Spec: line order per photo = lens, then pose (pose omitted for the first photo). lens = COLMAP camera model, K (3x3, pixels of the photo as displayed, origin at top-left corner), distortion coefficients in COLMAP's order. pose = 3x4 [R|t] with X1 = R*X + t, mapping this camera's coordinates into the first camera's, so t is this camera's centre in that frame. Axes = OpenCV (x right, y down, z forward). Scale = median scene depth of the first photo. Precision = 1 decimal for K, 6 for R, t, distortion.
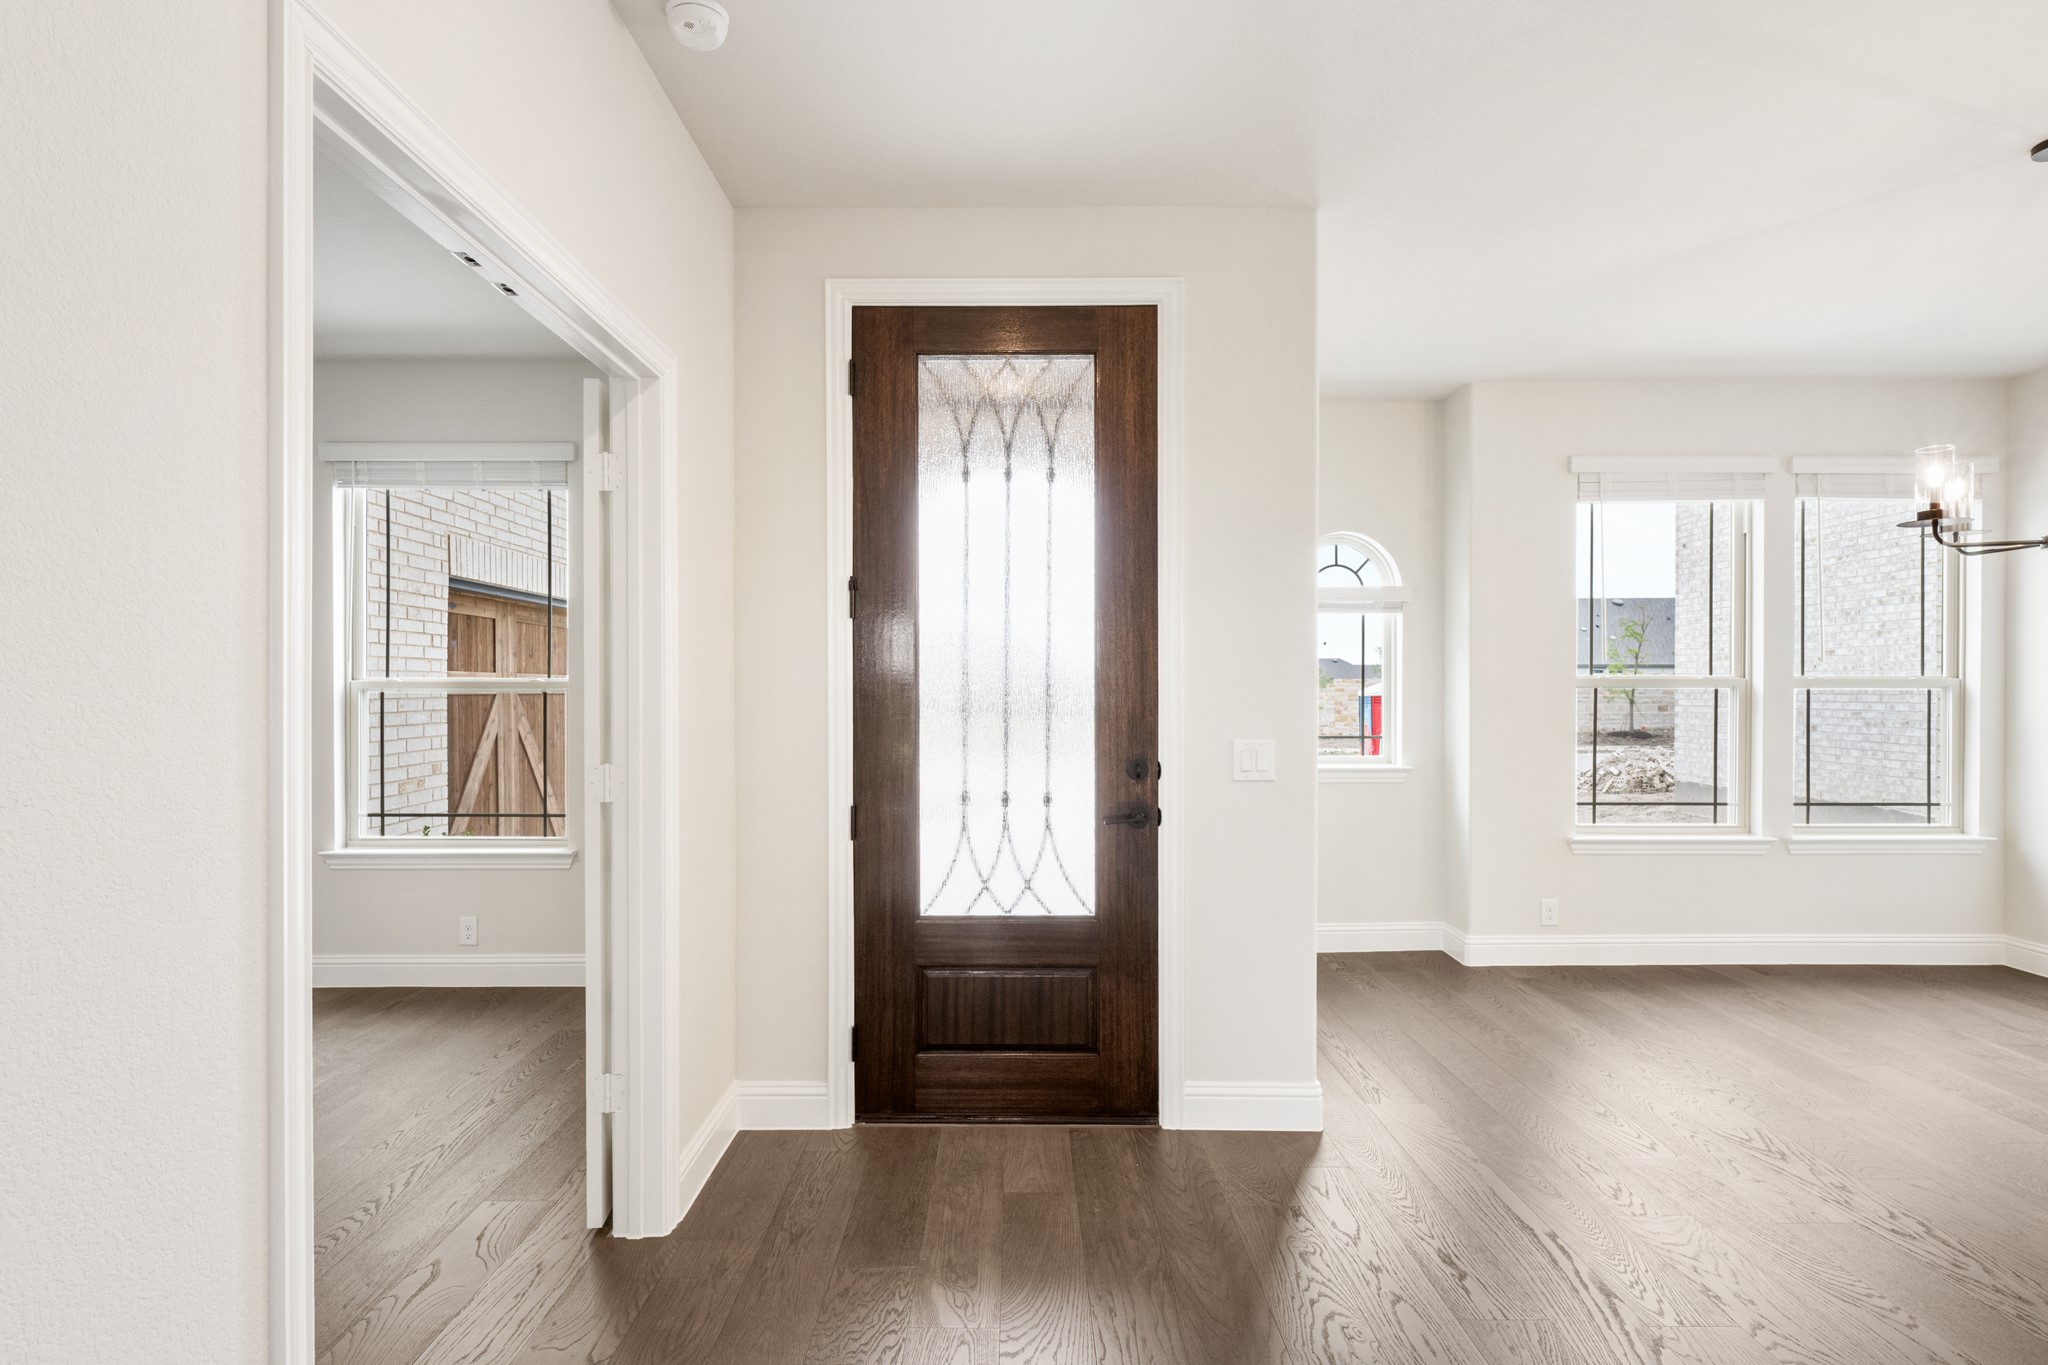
lens RADIAL K [[1039.6, 0, 1019.6], [0, 1039.6, 694.0], [0, 0, 1]] dist [-0.000064, -0.000040]
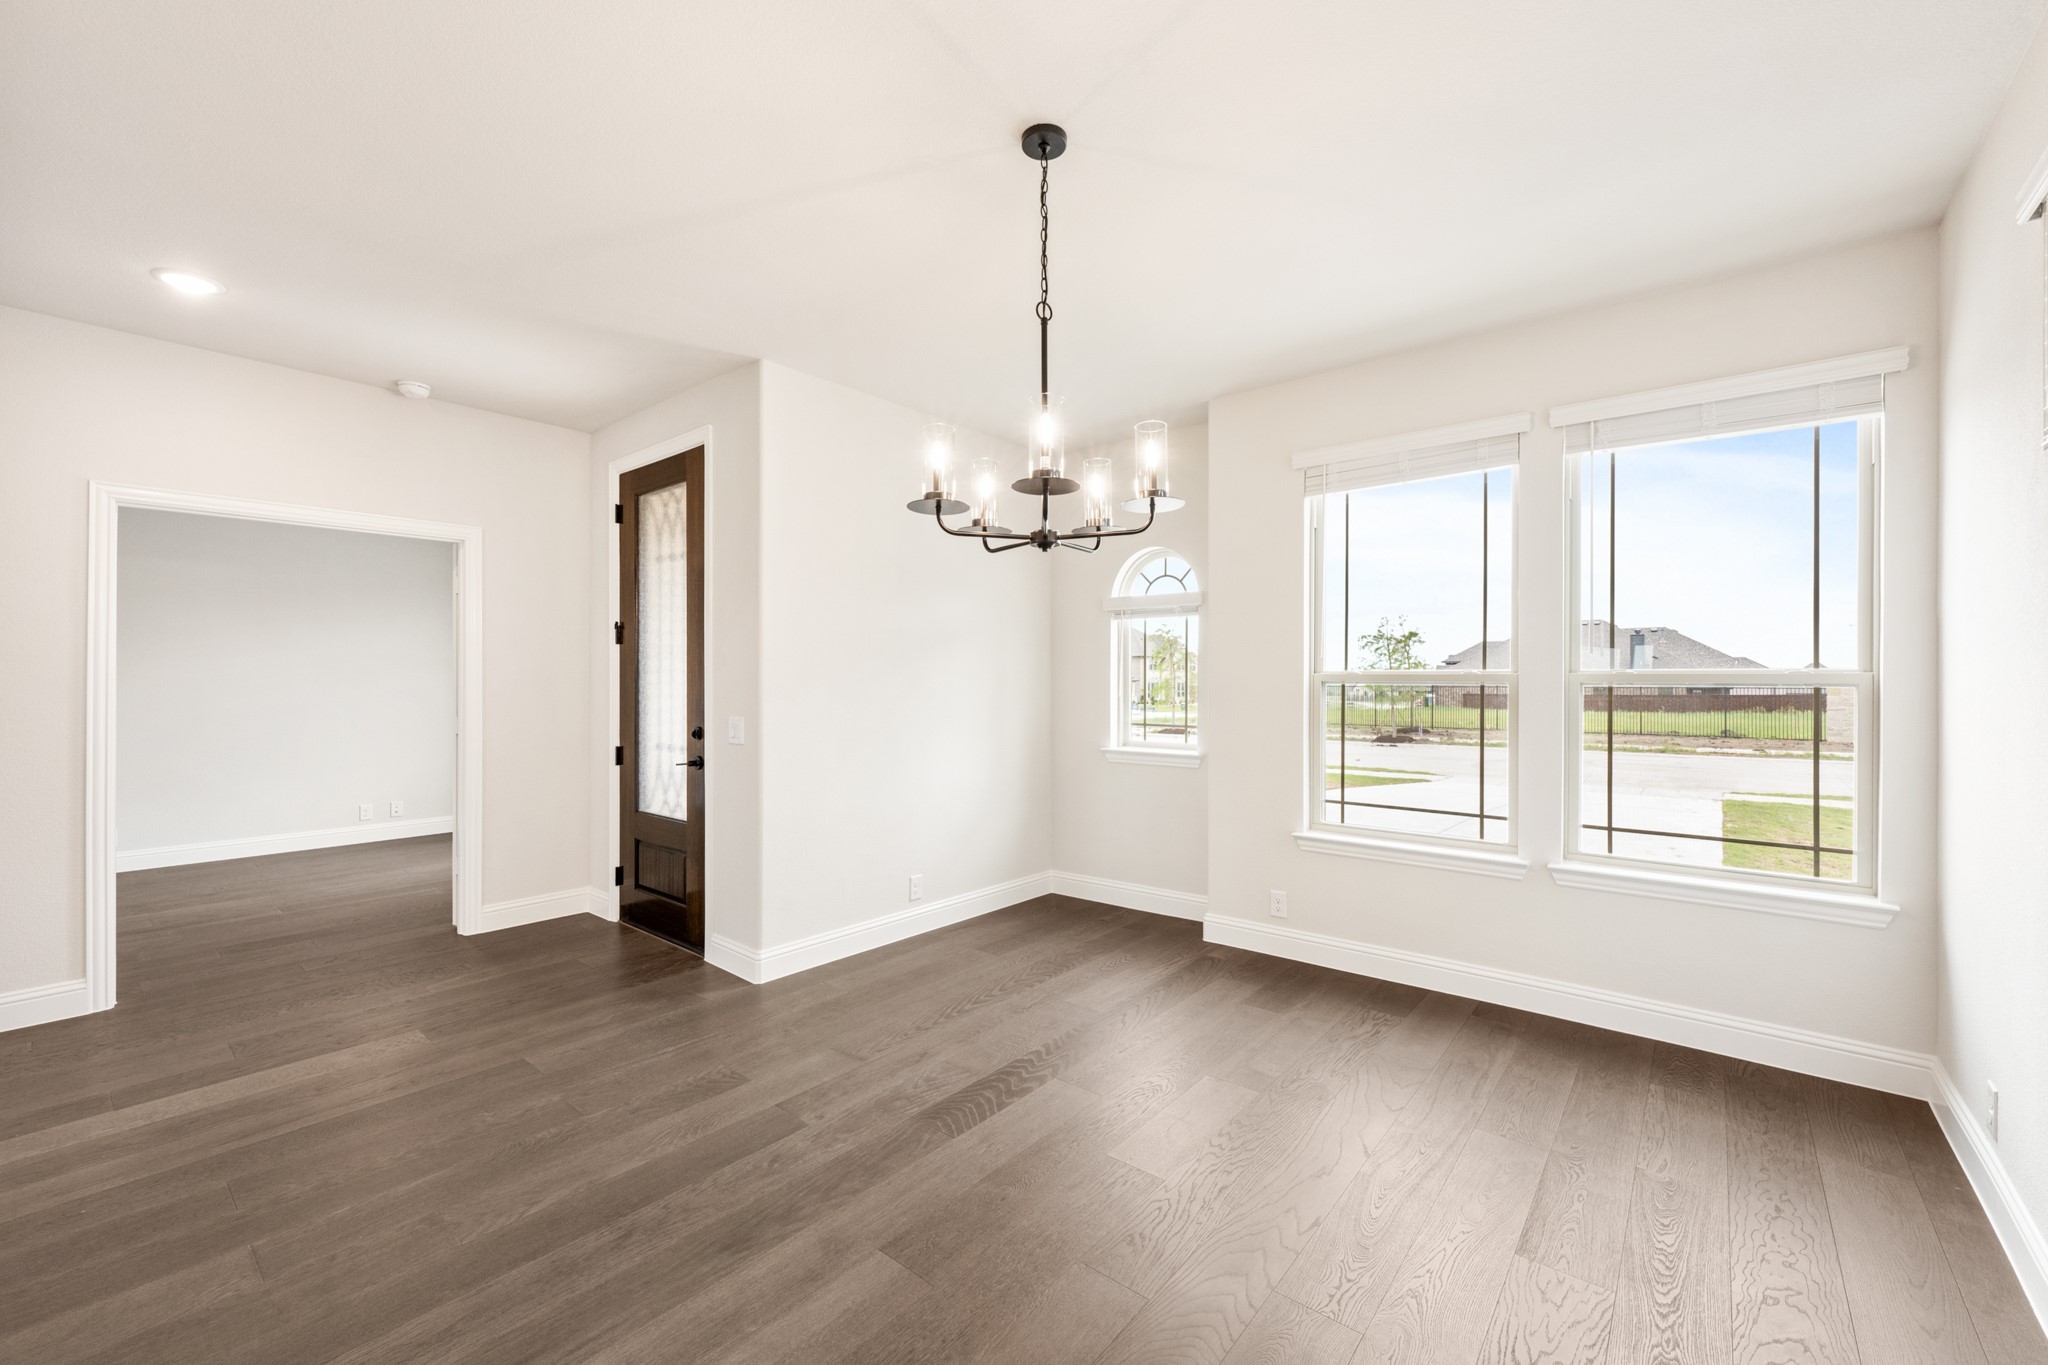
lens RADIAL K [[828.6, 0, 1024.8], [0, 828.6, 676.0], [0, 0, 1]] dist [0.000353, -0.000100]
pose [[0.762522, -0.000478, -0.646962, 0.850858], [-0.004081, 0.999976, -0.005548, -0.007462], [0.646949, 0.006871, 0.762502, 0.219956]]
